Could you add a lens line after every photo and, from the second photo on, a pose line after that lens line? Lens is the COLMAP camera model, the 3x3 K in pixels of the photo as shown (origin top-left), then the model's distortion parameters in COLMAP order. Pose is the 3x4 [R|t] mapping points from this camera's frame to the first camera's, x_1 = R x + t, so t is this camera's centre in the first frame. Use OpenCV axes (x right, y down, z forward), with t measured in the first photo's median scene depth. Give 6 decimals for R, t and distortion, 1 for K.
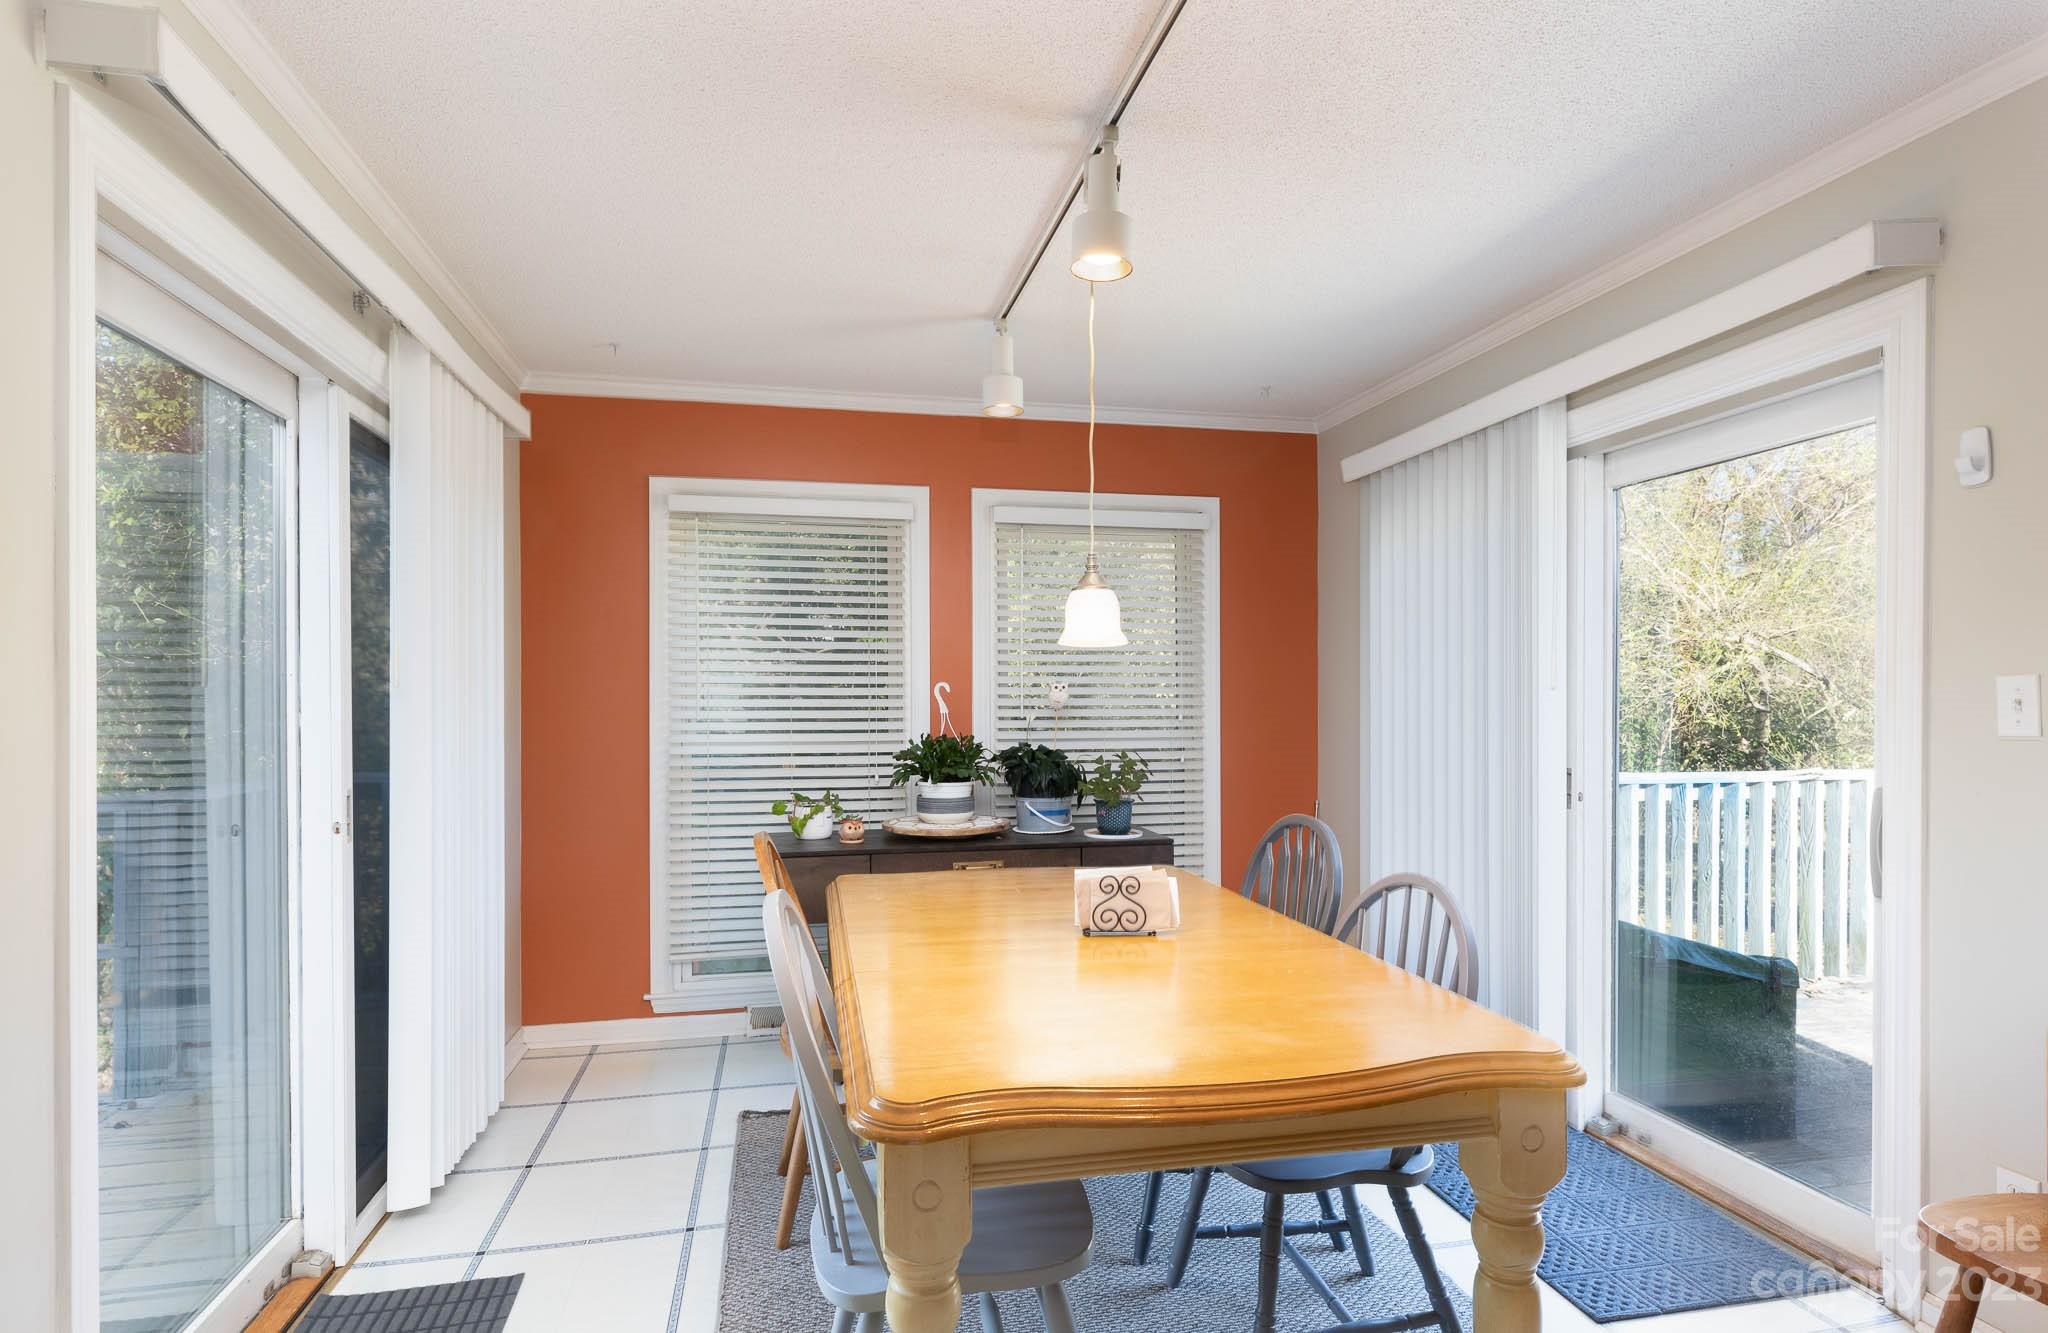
lens RADIAL K [[1038.5, 0, 1018.5], [0, 1038.5, 691.6], [0, 0, 1]] dist [0.000692, 0.000164]
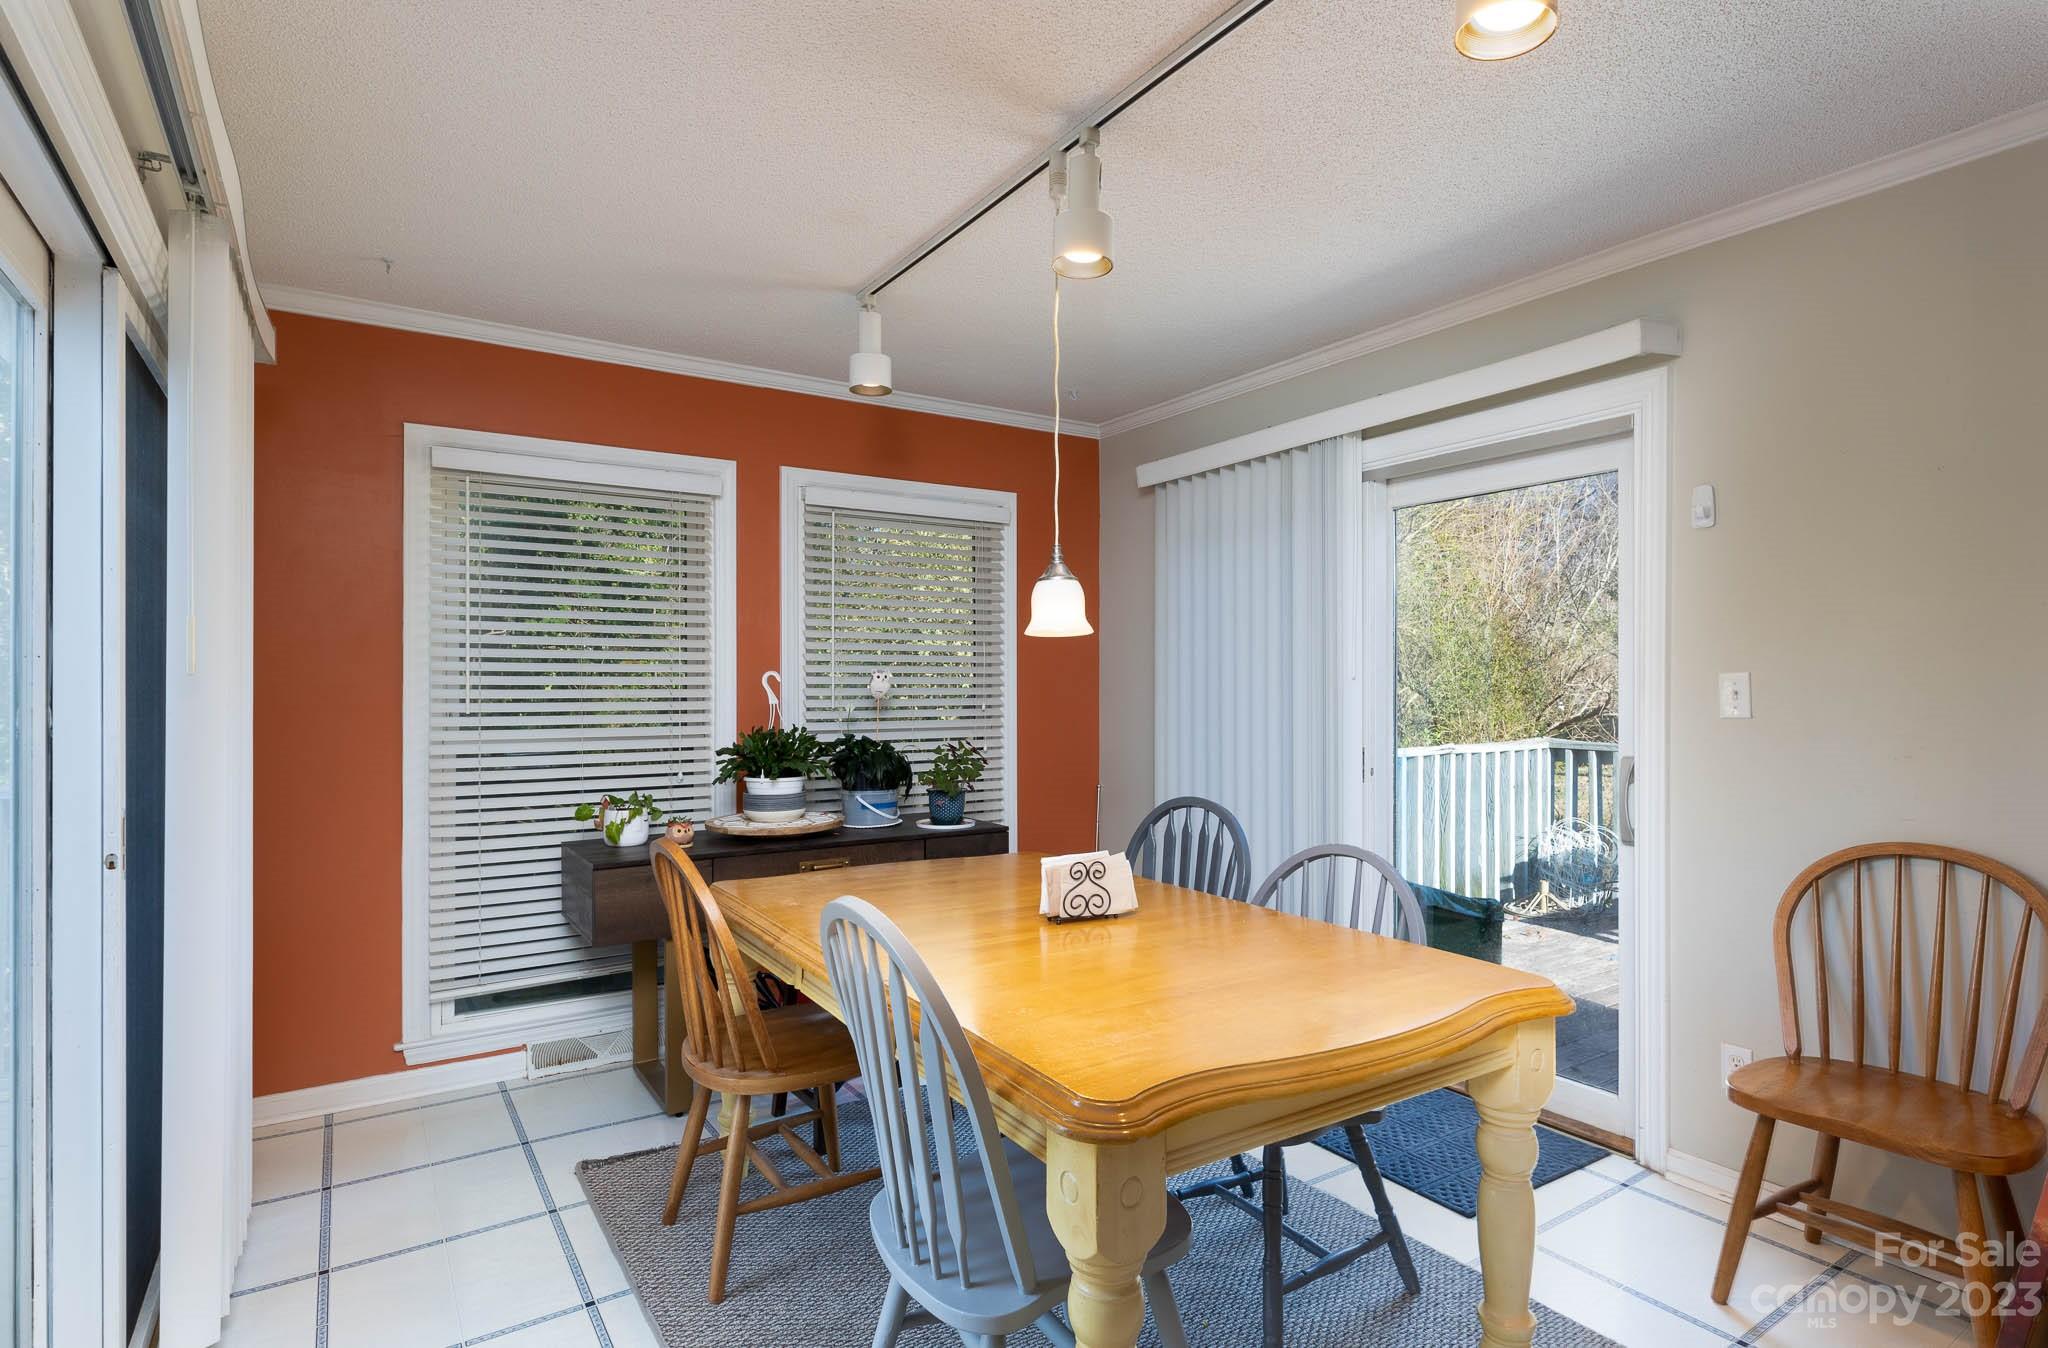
lens RADIAL K [[1038.4, 0, 1024.0], [0, 1038.4, 674.0], [0, 0, 1]] dist [0.001461, -0.000618]
pose [[0.933085, 0.004209, 0.359631, -0.201184], [-0.001613, 0.999970, -0.007519, 0.000584], [-0.359652, 0.006436, 0.933064, 0.043246]]
